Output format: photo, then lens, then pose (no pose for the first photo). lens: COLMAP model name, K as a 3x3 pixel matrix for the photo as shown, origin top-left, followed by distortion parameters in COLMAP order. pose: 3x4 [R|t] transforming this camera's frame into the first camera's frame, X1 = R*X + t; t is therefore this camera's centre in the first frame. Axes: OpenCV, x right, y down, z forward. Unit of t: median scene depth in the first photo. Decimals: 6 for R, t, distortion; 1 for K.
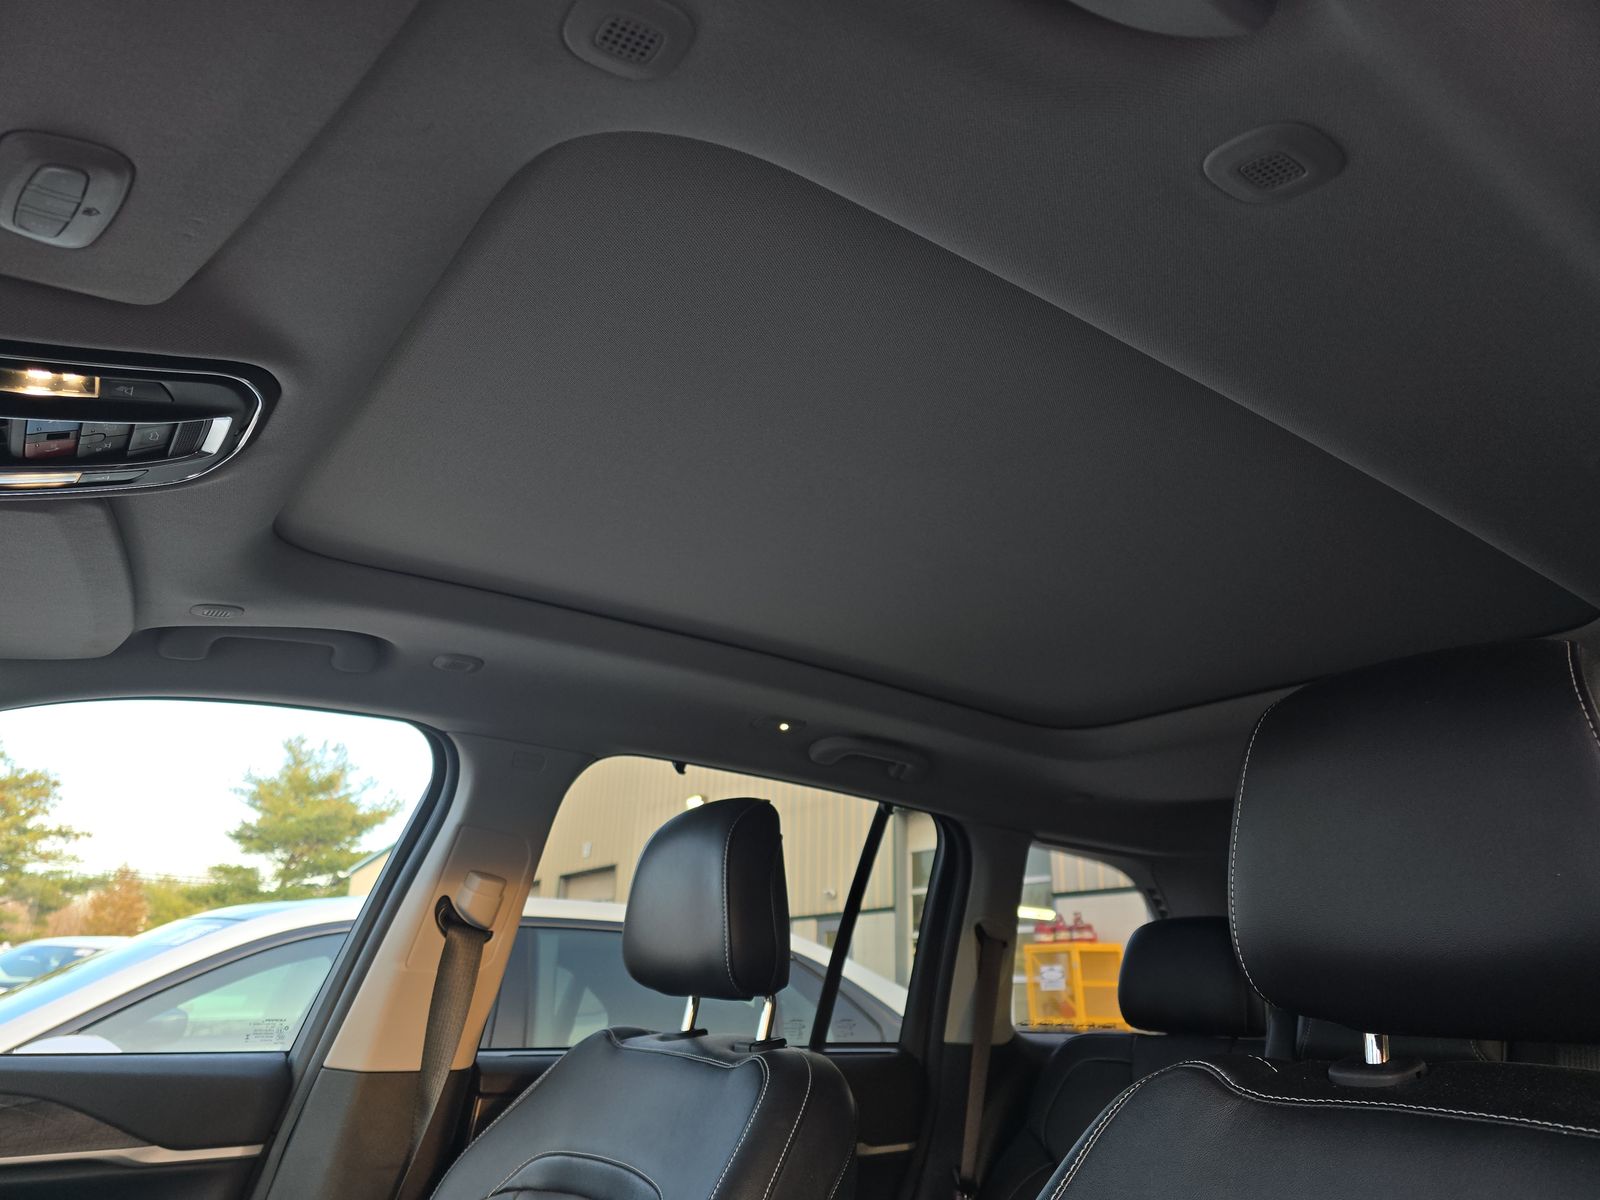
lens RADIAL K [[1060.3, 0, 819.7], [0, 1060.3, 596.8], [0, 0, 1]] dist [0.035701, -0.036668]
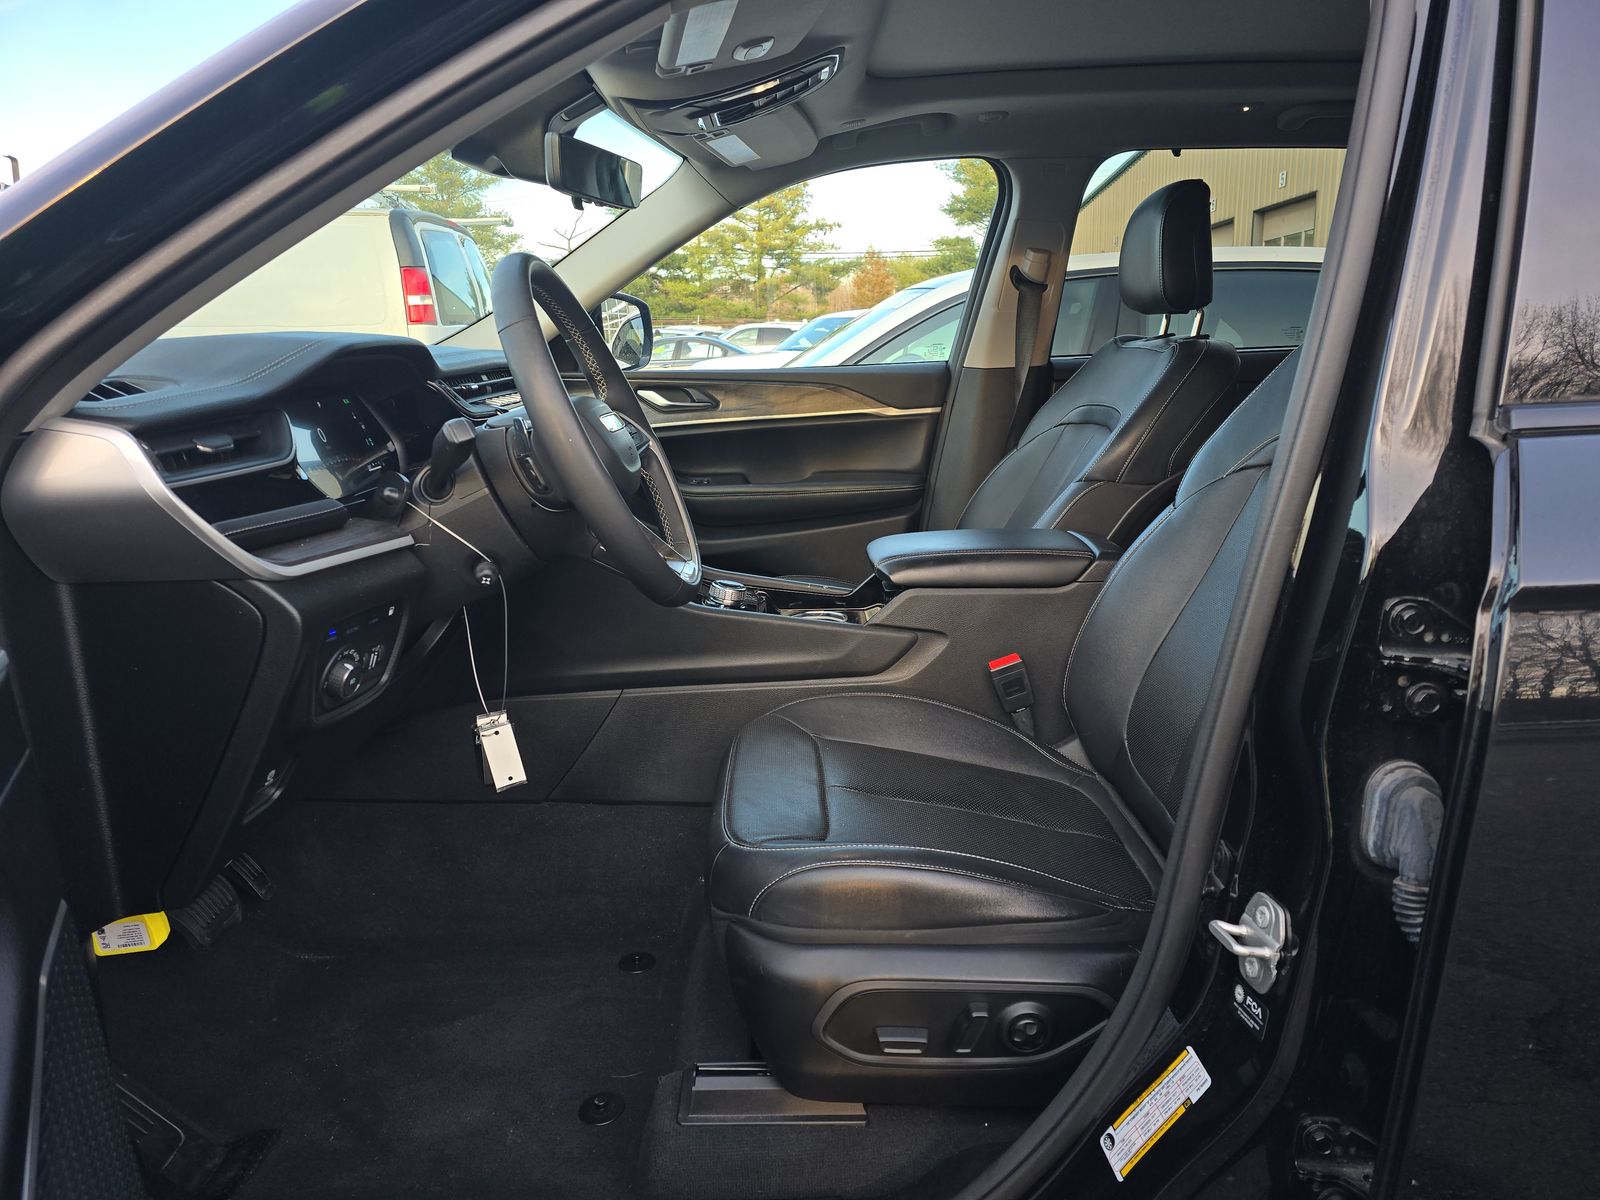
lens RADIAL K [[1133.8, 0, 795.2], [0, 1133.8, 602.8], [0, 0, 1]] dist [0.158066, -0.216041]
pose [[0.802937, 0.082999, -0.590258, 0.264173], [0.253318, 0.848867, 0.463956, -0.105183], [0.539558, -0.522050, 0.660561, -0.350682]]
